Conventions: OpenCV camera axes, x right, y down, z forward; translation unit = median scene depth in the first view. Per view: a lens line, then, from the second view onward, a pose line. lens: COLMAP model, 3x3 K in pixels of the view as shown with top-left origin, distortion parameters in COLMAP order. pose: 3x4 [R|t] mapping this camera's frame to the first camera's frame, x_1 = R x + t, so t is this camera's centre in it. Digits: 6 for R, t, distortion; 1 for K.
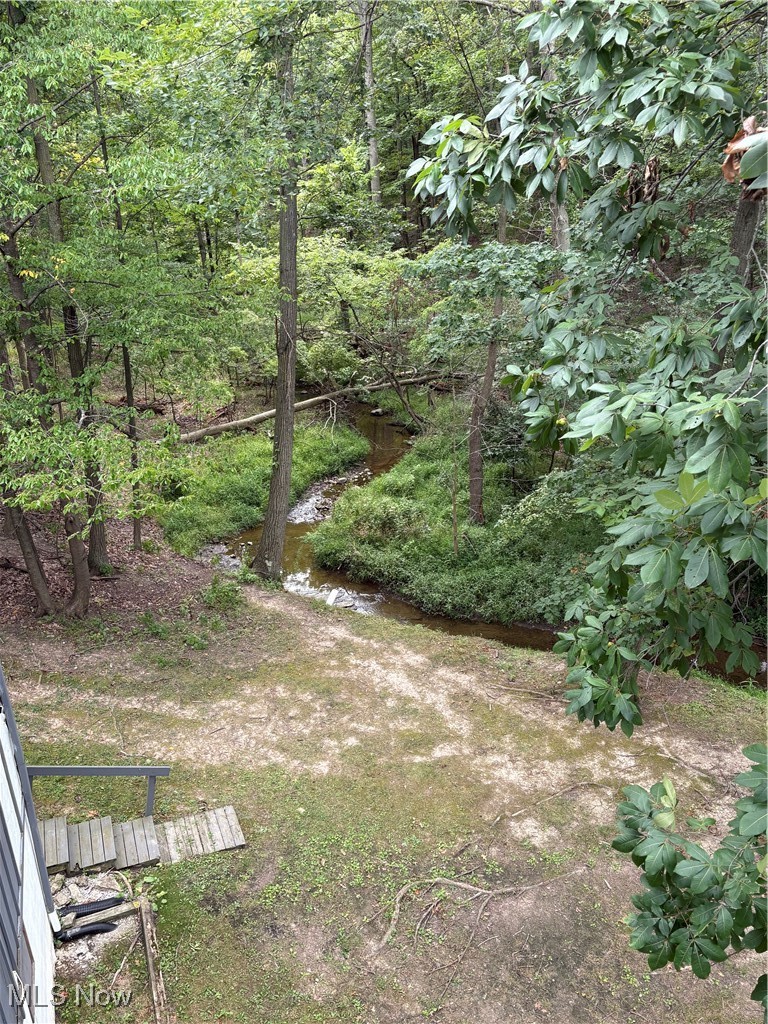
lens RADIAL K [[905.2, 0, 384.0], [0, 905.2, 512.0], [0, 0, 1]] dist [-0.005971, -0.011018]
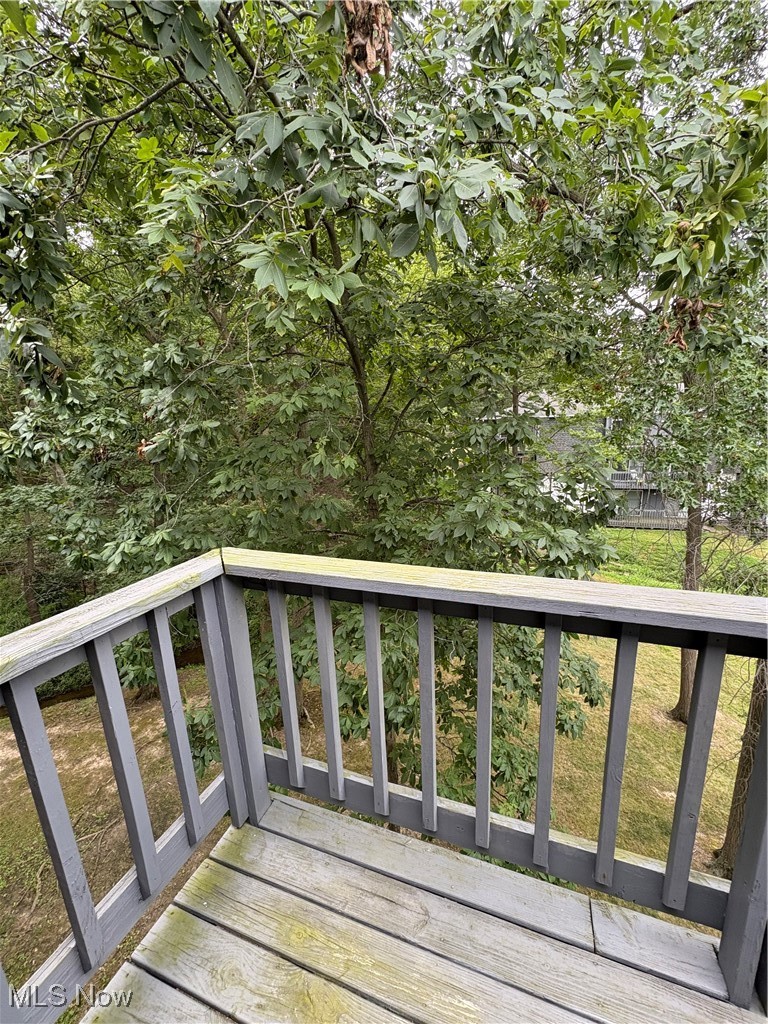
lens RADIAL K [[407.4, 0, 384.0], [0, 407.4, 512.0], [0, 0, 1]] dist [0.000938, -0.000080]
pose [[0.651713, -0.154234, 0.742618, -0.061869], [0.293978, 0.953935, -0.059870, 0.083279], [-0.699176, 0.257331, 0.667033, -0.248847]]
